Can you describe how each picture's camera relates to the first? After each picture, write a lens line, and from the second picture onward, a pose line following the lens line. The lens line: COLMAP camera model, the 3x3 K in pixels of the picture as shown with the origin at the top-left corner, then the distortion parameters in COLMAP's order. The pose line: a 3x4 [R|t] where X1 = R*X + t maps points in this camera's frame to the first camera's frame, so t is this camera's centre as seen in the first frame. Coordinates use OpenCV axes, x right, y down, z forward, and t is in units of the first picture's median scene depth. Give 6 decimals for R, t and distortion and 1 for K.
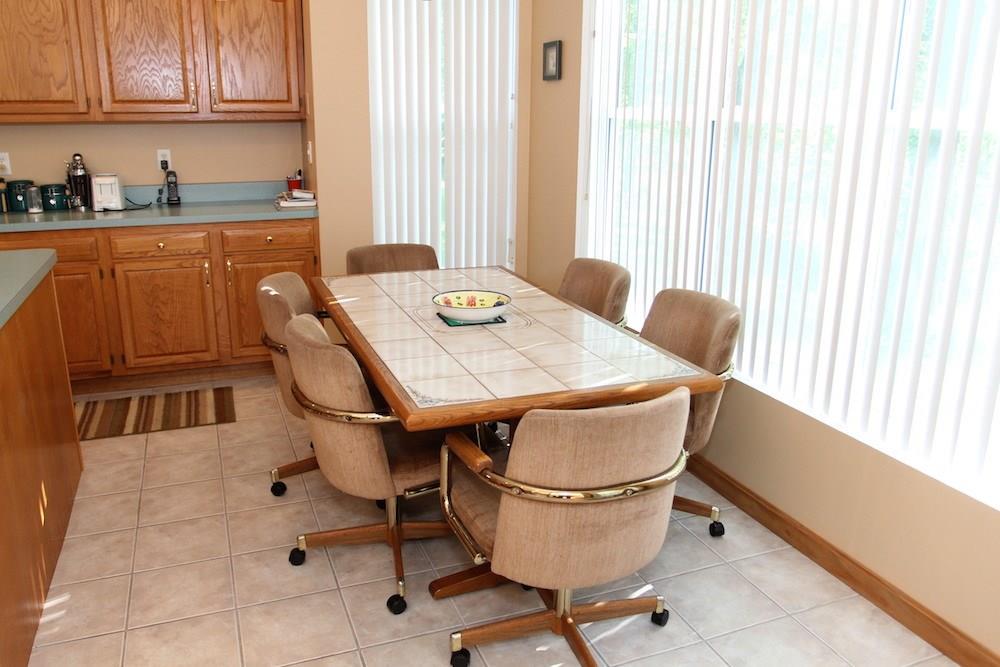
lens RADIAL K [[780.7, 0, 500.0], [0, 780.7, 333.5], [0, 0, 1]] dist [-0.090333, 0.059193]
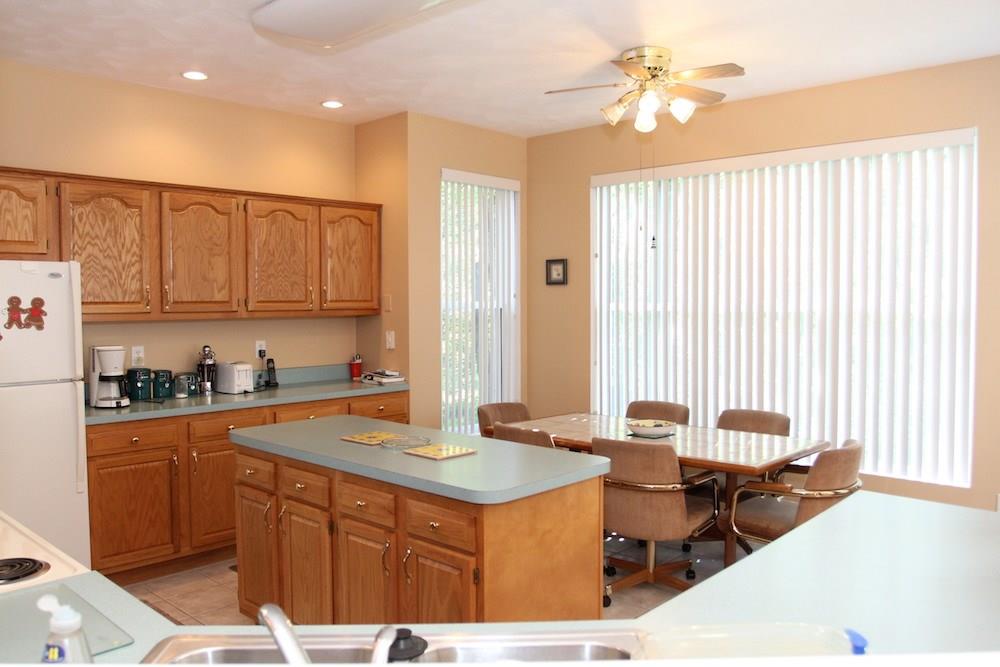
lens RADIAL K [[780.7, 0, 500.0], [0, 780.7, 333.5], [0, 0, 1]] dist [-0.090333, 0.059193]
pose [[0.905931, -0.031271, 0.422268, -0.651217], [0.129684, 0.969836, -0.206401, 0.044205], [-0.403076, 0.241746, 0.882660, -0.212286]]
